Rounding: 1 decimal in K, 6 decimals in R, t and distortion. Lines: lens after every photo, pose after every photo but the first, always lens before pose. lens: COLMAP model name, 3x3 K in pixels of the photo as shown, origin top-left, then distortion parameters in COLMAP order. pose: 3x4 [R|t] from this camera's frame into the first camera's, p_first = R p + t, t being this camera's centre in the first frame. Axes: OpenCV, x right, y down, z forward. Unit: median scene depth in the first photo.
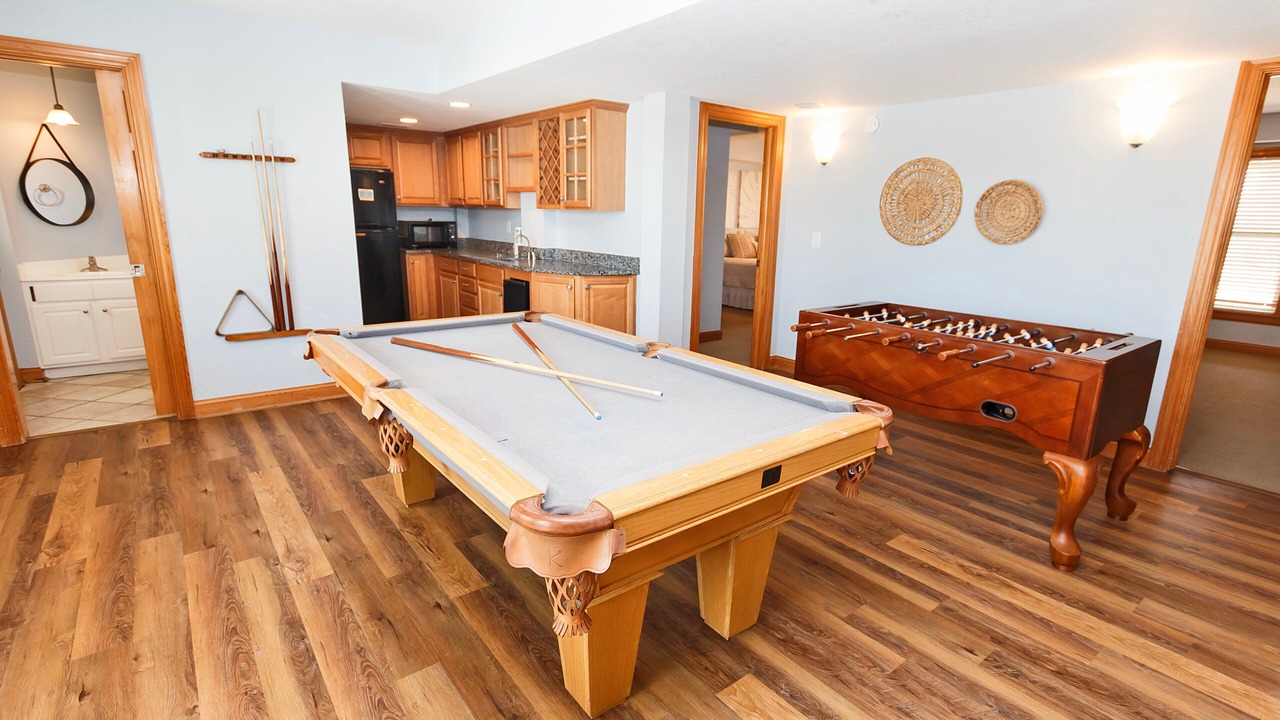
lens RADIAL K [[622.7, 0, 630.3], [0, 622.7, 361.0], [0, 0, 1]] dist [0.003991, 0.000963]
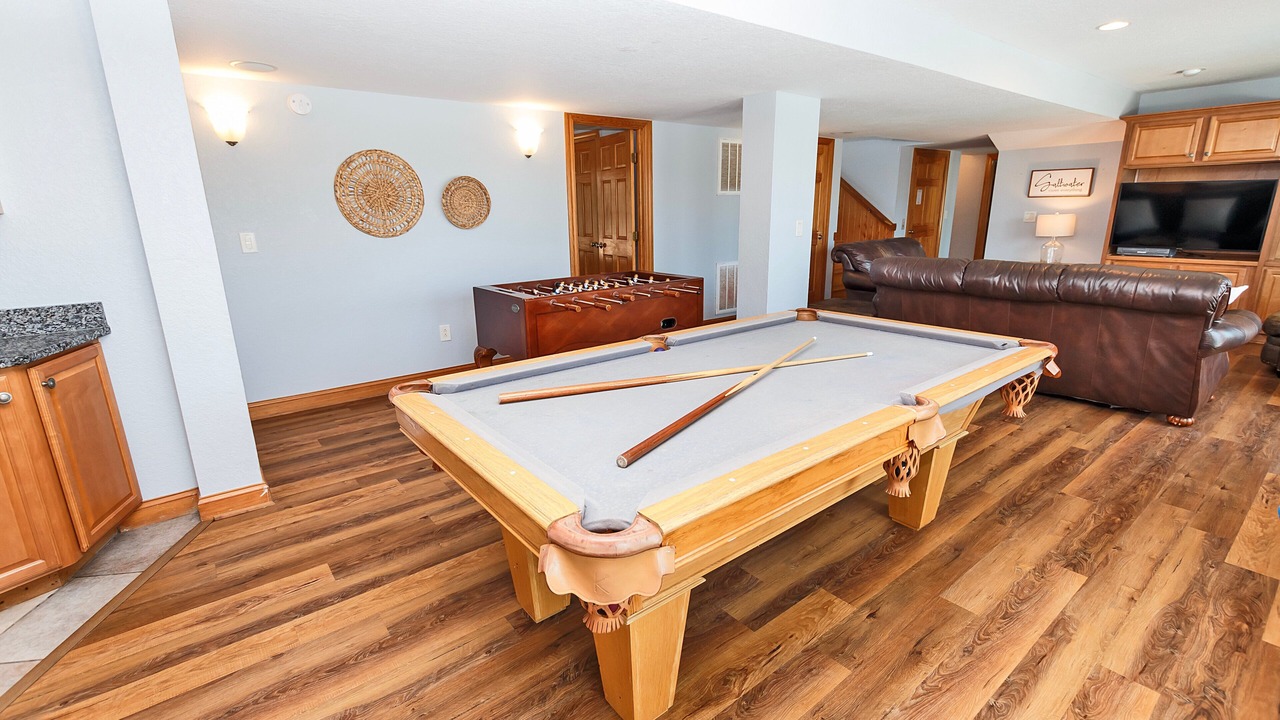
lens RADIAL K [[588.1, 0, 647.2], [0, 588.1, 365.5], [0, 0, 1]] dist [0.001071, -0.000219]
pose [[-0.039184, -0.278790, 0.959552, -0.517633], [0.249437, 0.927160, 0.279564, -0.149160], [-0.967598, 0.250303, 0.033211, 0.591531]]
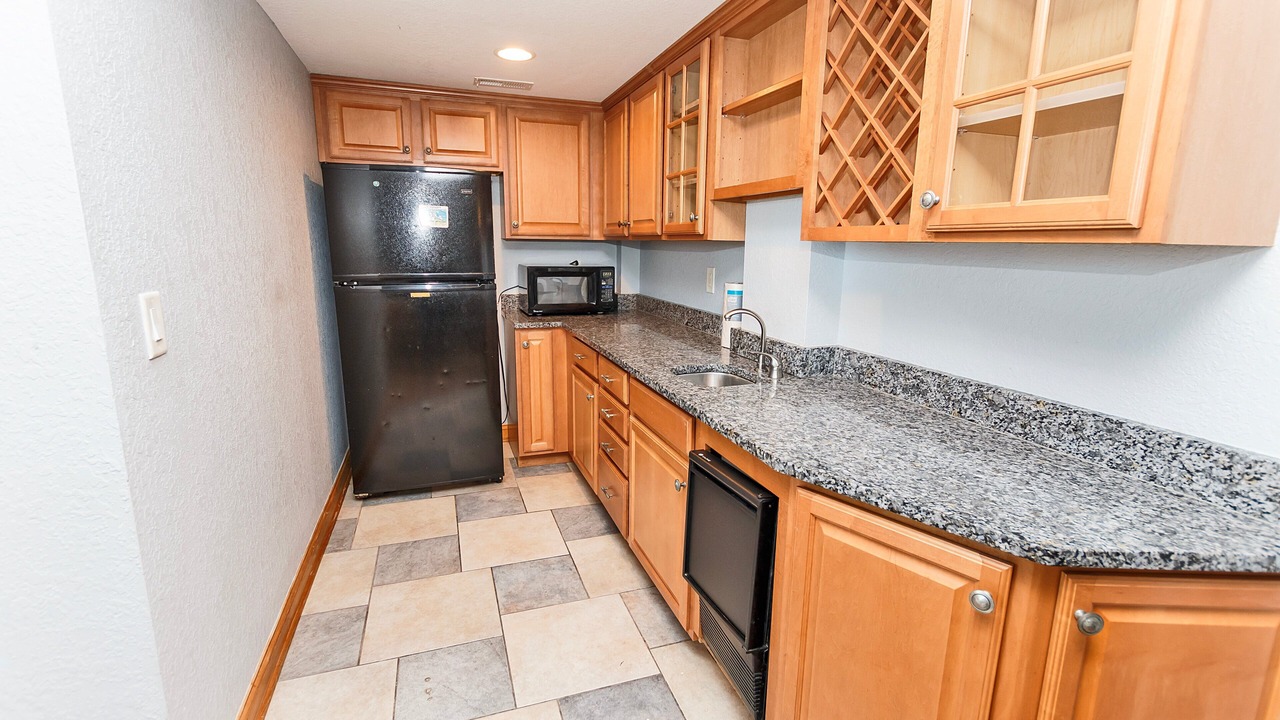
lens RADIAL K [[588.1, 0, 638.3], [0, 588.1, 356.9], [0, 0, 1]] dist [0.001071, -0.000219]
pose [[0.953517, 0.051003, -0.296990, -0.163159], [-0.066213, 0.996947, -0.041378, -0.195041], [0.293973, 0.059119, 0.953984, 0.808976]]
